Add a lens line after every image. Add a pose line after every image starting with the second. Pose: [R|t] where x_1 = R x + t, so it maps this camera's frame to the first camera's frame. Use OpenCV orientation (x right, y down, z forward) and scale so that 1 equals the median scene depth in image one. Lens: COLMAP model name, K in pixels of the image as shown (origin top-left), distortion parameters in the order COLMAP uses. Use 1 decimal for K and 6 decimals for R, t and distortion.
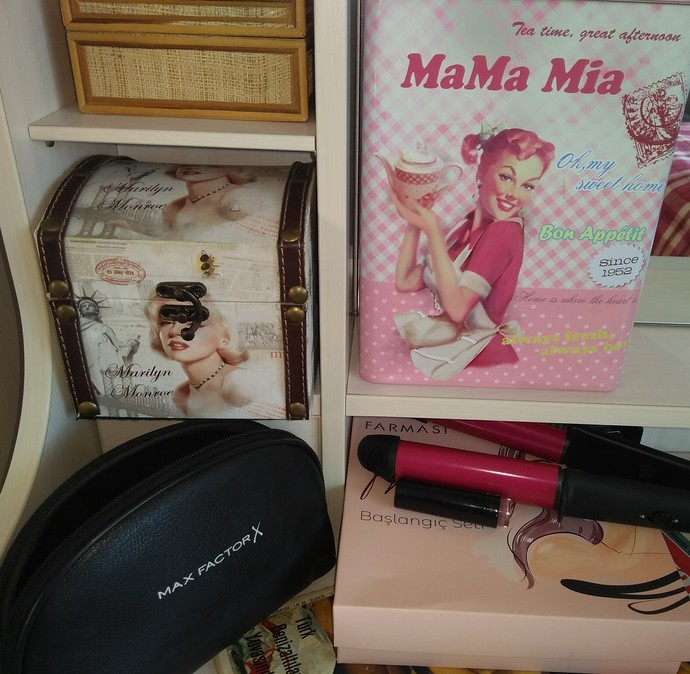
lens RADIAL K [[691.3, 0, 384.1], [0, 691.3, 346.3], [0, 0, 1]] dist [0.136187, -0.274523]
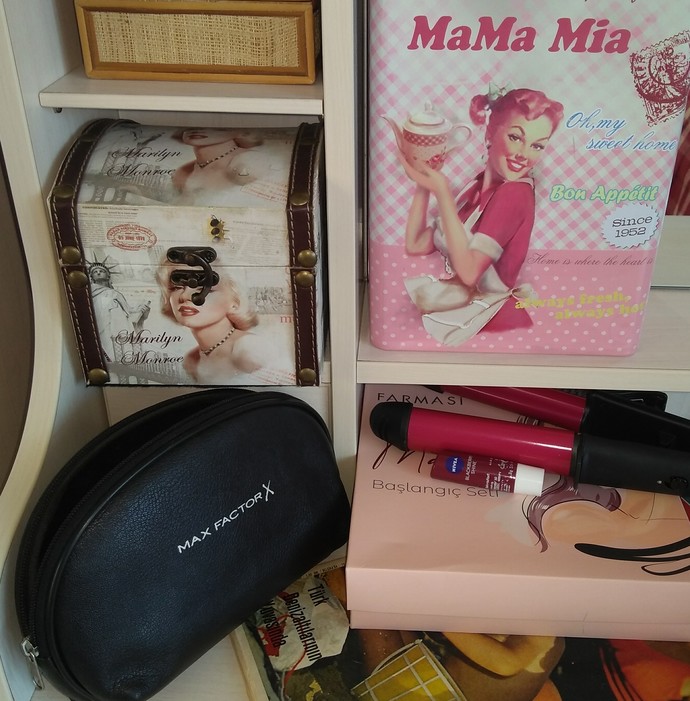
lens RADIAL K [[817.7, 0, 391.2], [0, 817.7, 340.3], [0, 0, 1]] dist [0.154492, -0.348934]
pose [[0.999839, -0.009711, -0.015075, 0.013252], [0.009929, 0.999846, 0.014478, 0.026665], [0.014932, -0.014626, 0.999782, -0.176937]]
